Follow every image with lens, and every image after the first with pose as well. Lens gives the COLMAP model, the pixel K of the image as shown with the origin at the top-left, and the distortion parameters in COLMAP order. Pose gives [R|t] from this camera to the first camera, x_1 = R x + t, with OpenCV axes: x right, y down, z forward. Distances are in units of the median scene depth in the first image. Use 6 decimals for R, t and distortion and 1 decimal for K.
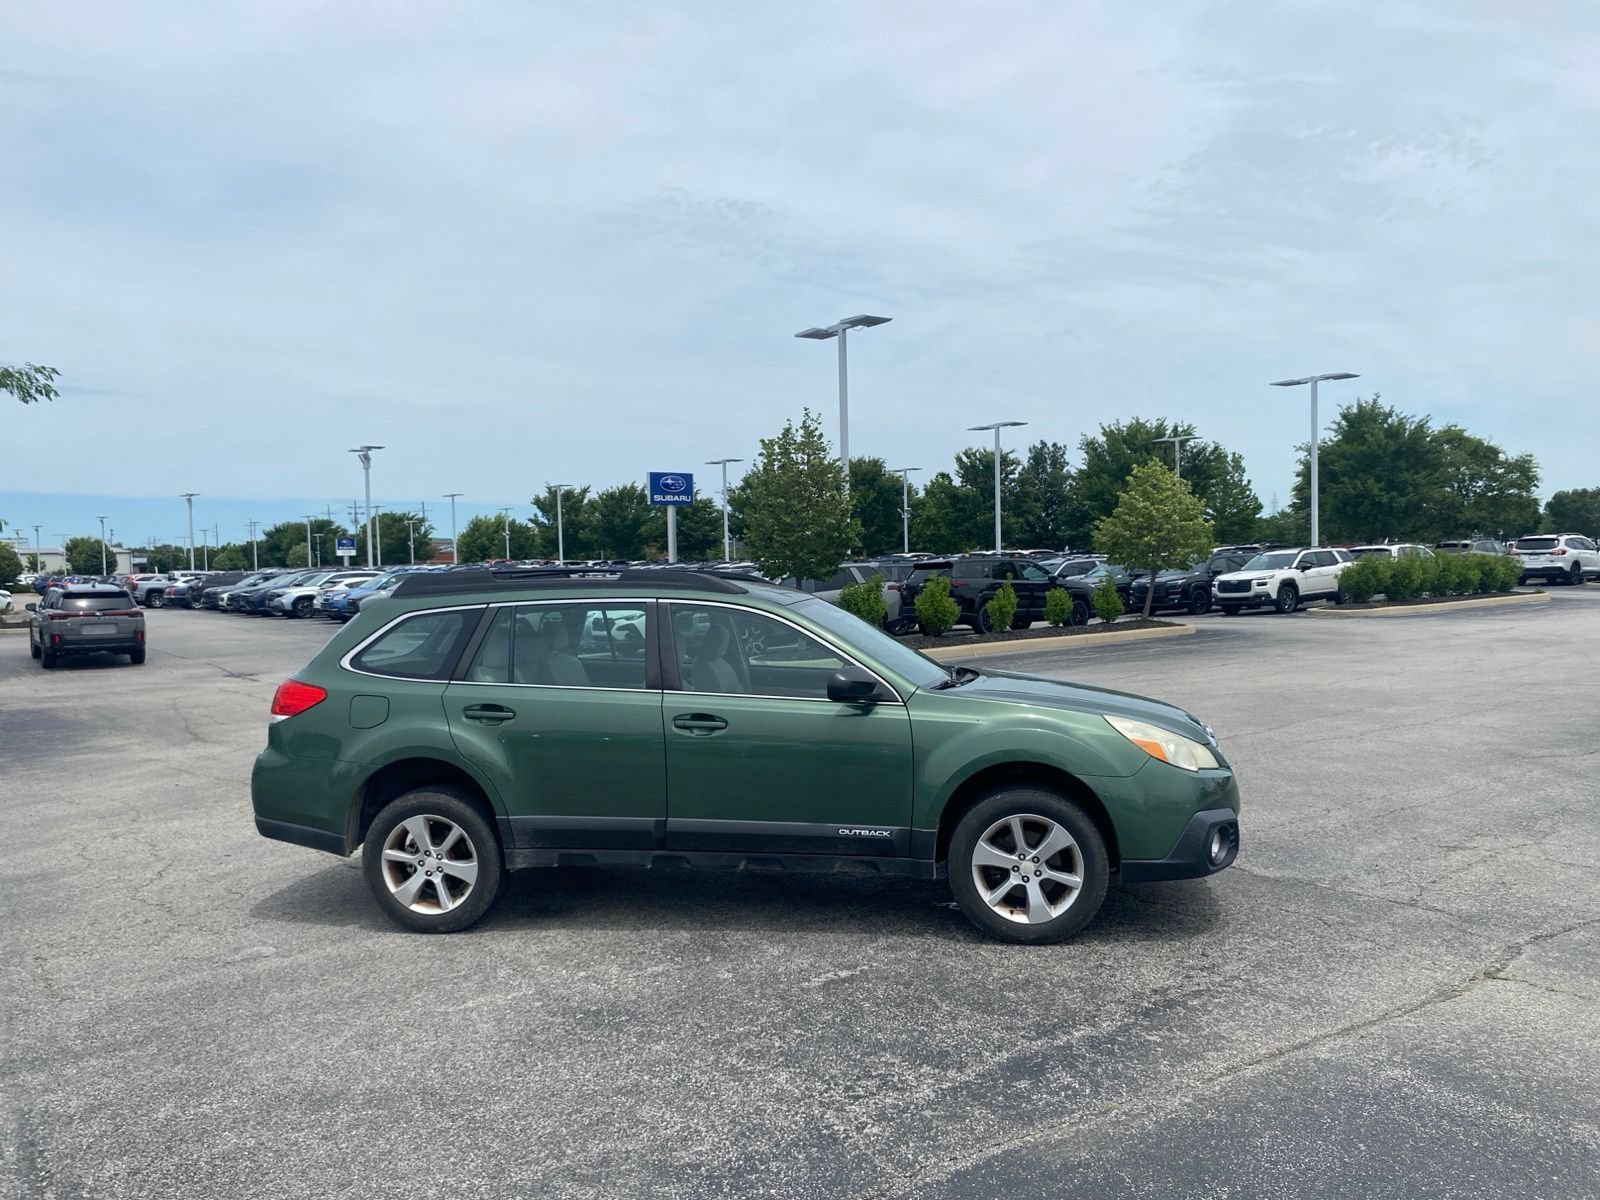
lens RADIAL K [[1213.0, 0, 799.5], [0, 1213.0, 610.2], [0, 0, 1]] dist [0.032121, -0.050845]
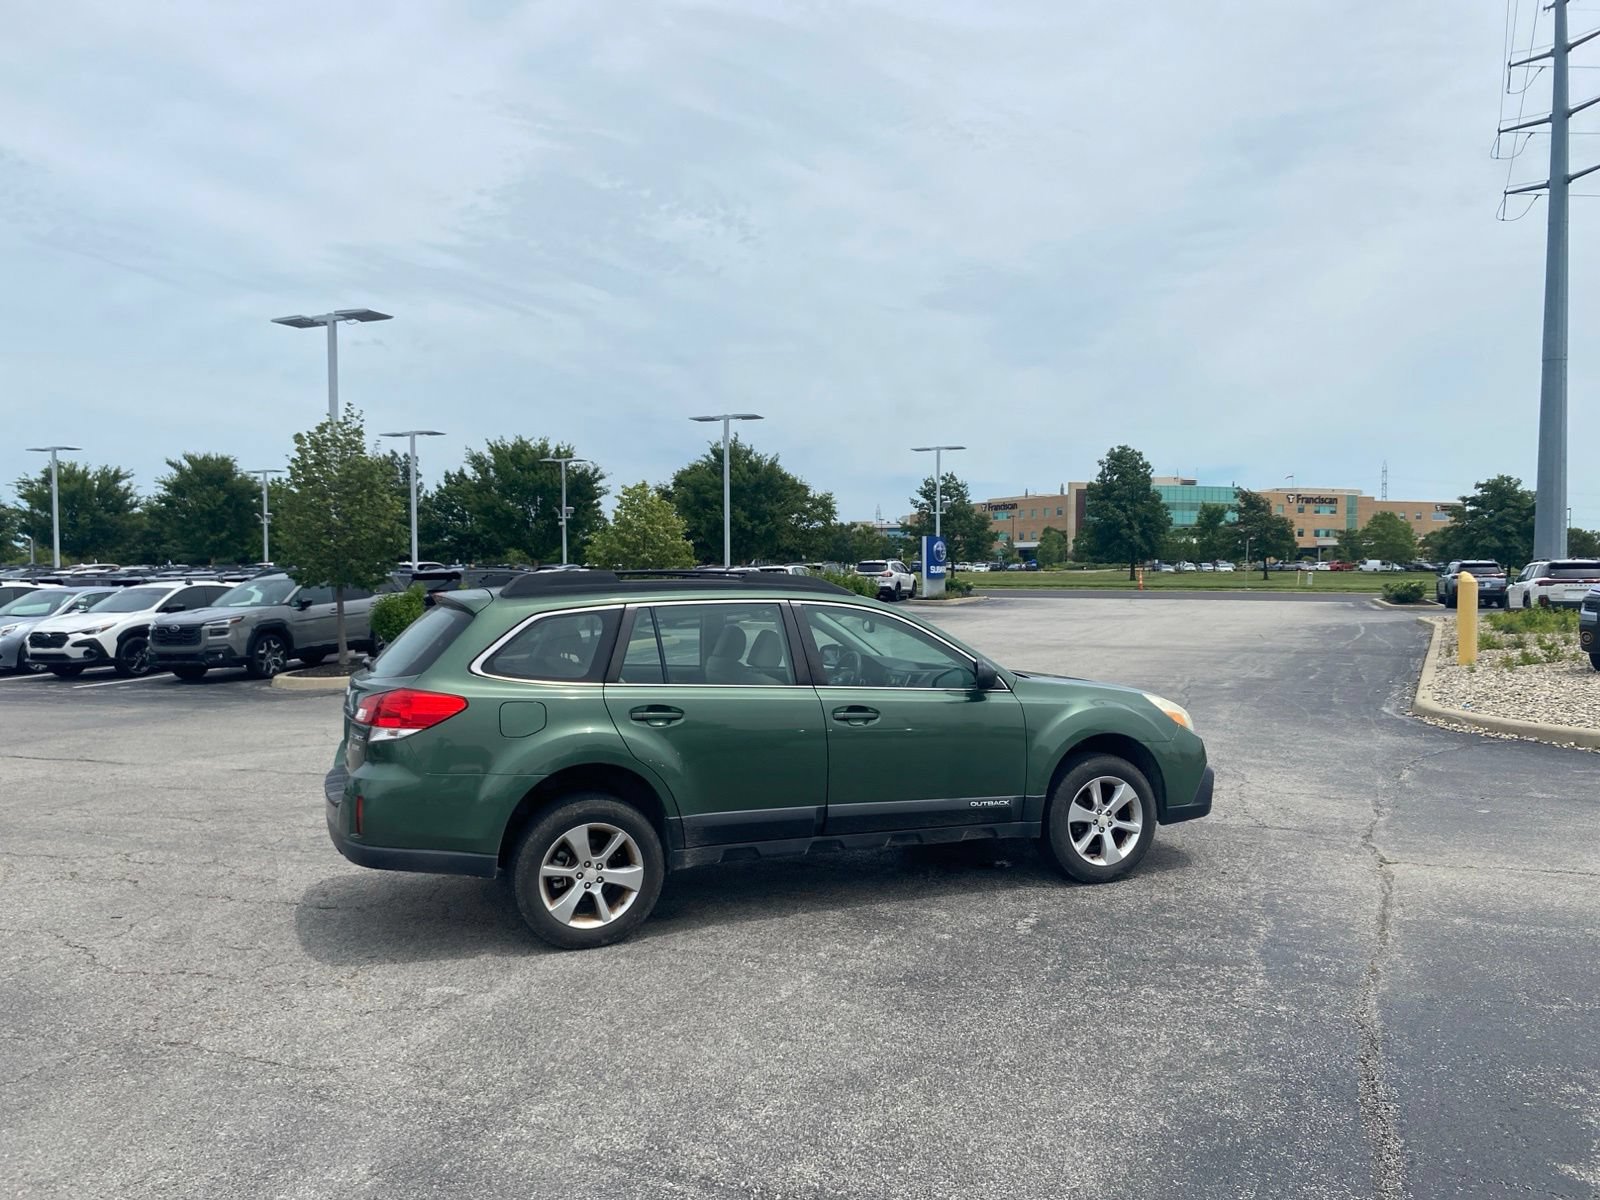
lens RADIAL K [[1213.0, 0, 784.7], [0, 1213.0, 579.9], [0, 0, 1]] dist [0.032121, -0.050845]
pose [[0.858643, 0.015189, 0.512350, -0.667248], [0.003808, 0.999344, -0.036008, 0.011236], [-0.512560, 0.032869, 0.858022, 0.092794]]
